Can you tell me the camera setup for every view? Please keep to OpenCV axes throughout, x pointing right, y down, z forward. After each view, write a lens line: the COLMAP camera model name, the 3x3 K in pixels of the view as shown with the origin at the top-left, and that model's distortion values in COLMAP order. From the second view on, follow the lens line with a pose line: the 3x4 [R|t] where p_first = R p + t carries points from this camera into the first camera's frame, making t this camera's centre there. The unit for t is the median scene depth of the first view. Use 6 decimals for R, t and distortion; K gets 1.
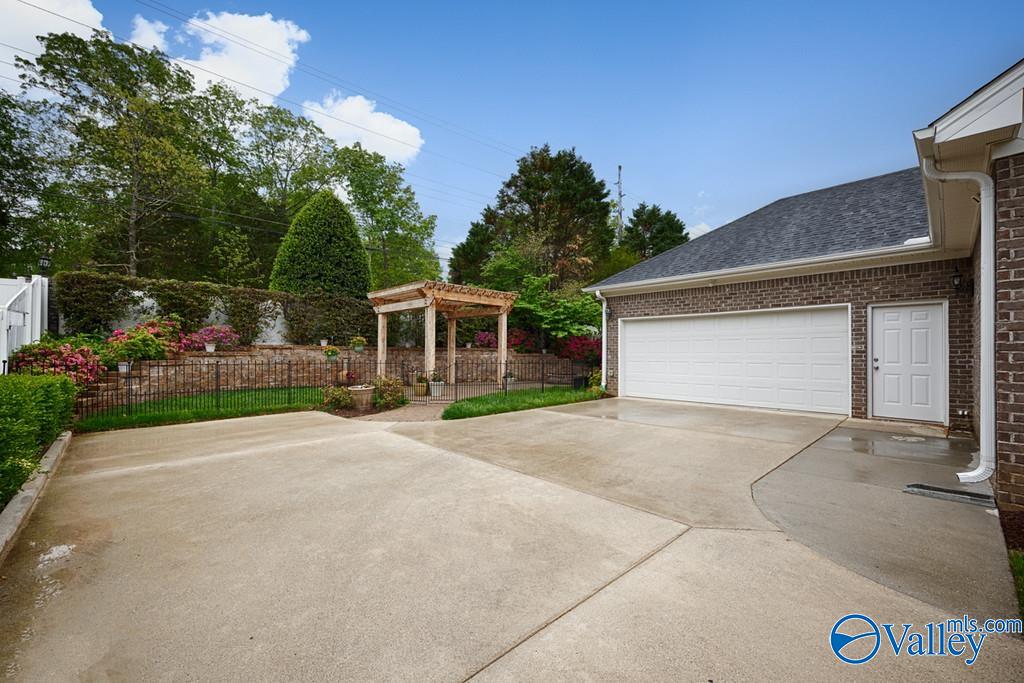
lens RADIAL K [[398.4, 0, 511.7], [0, 398.4, 349.1], [0, 0, 1]] dist [-0.001783, -0.000346]
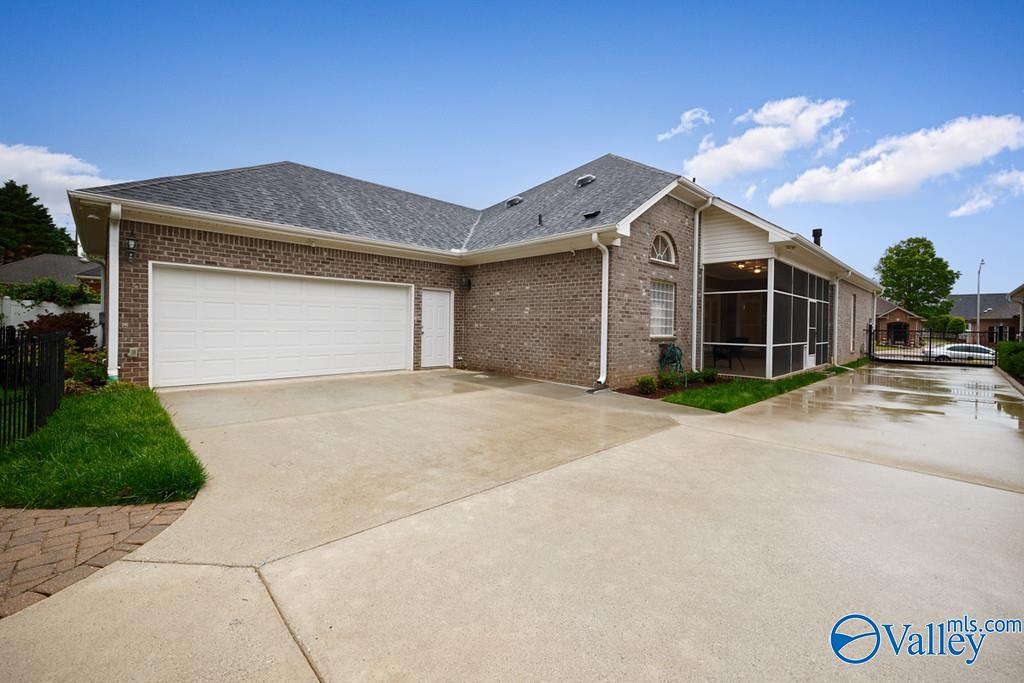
lens RADIAL K [[420.4, 0, 515.0], [0, 420.4, 325.5], [0, 0, 1]] dist [0.007880, -0.000085]
pose [[0.002374, -0.009165, 0.999955, -0.340455], [-0.028596, 0.999548, 0.009229, -0.000965], [-0.999588, -0.028617, 0.002111, 0.409052]]
